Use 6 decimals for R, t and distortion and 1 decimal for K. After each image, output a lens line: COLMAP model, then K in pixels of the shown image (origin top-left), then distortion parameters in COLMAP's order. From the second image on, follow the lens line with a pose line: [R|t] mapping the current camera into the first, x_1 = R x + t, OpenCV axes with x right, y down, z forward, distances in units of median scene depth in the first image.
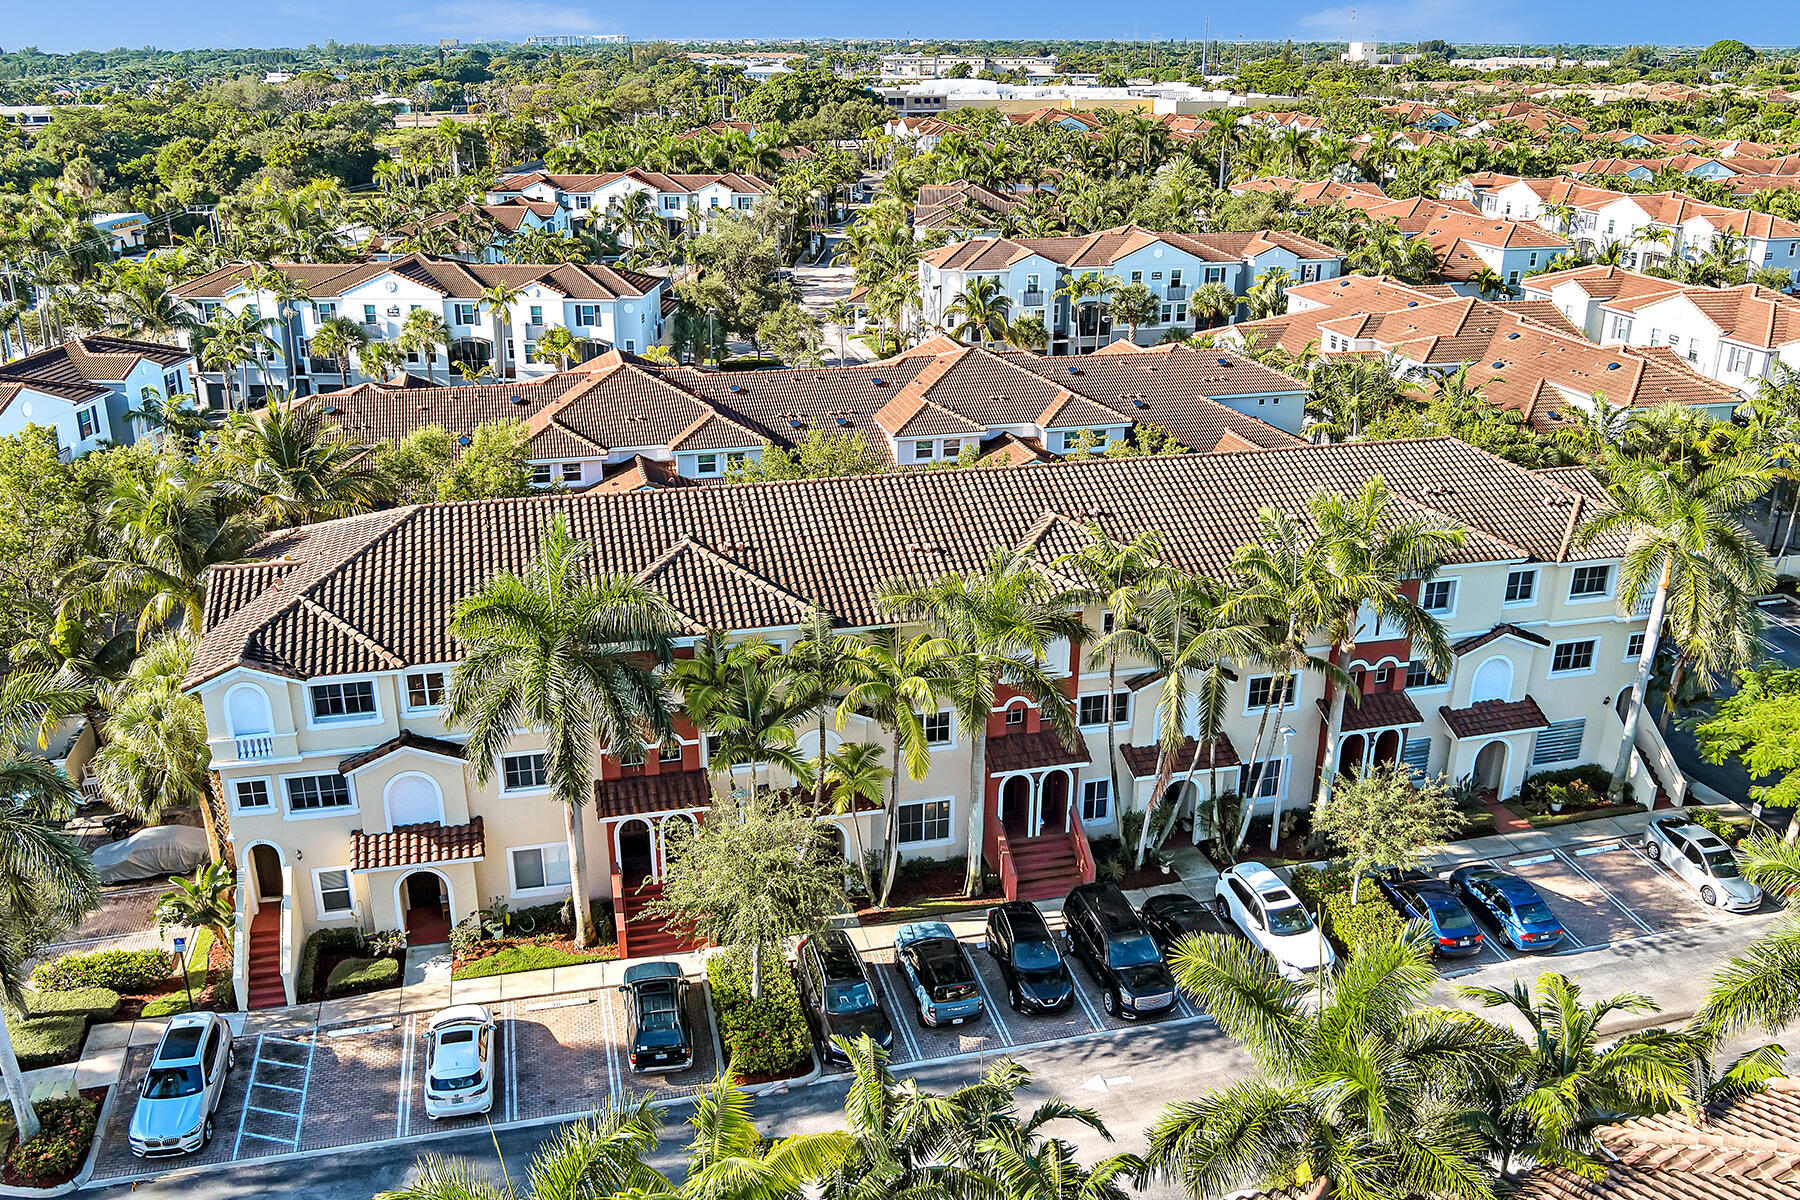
lens RADIAL K [[1417.1, 0, 914.4], [0, 1417.1, 636.6], [0, 0, 1]] dist [-0.030611, -0.021565]
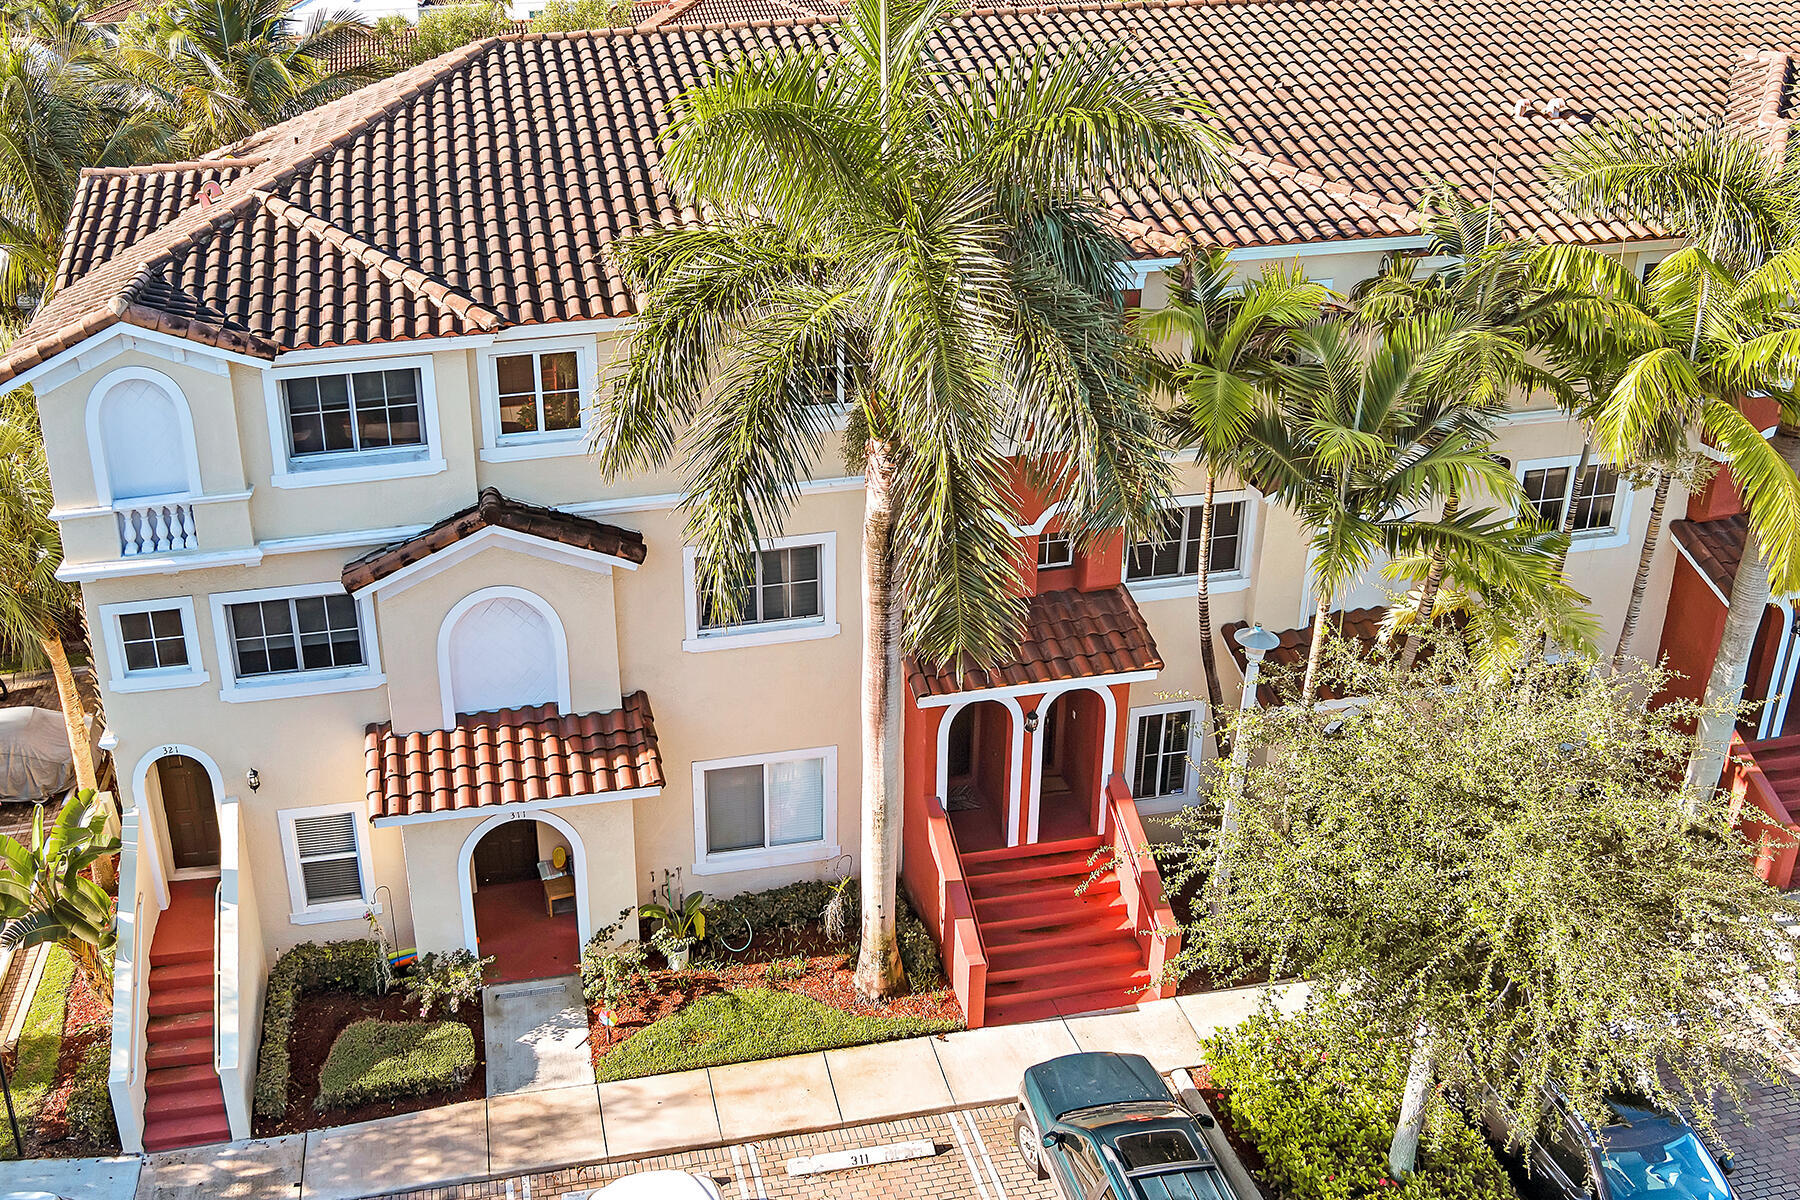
lens RADIAL K [[1564.5, 0, 656.9], [0, 1564.5, 360.2], [0, 0, 1]] dist [-0.090352, -0.007350]
pose [[0.988645, -0.030002, -0.147242, -0.228173], [0.017679, 0.996283, -0.084303, 0.064708], [0.149224, 0.080742, 0.985501, 0.510467]]
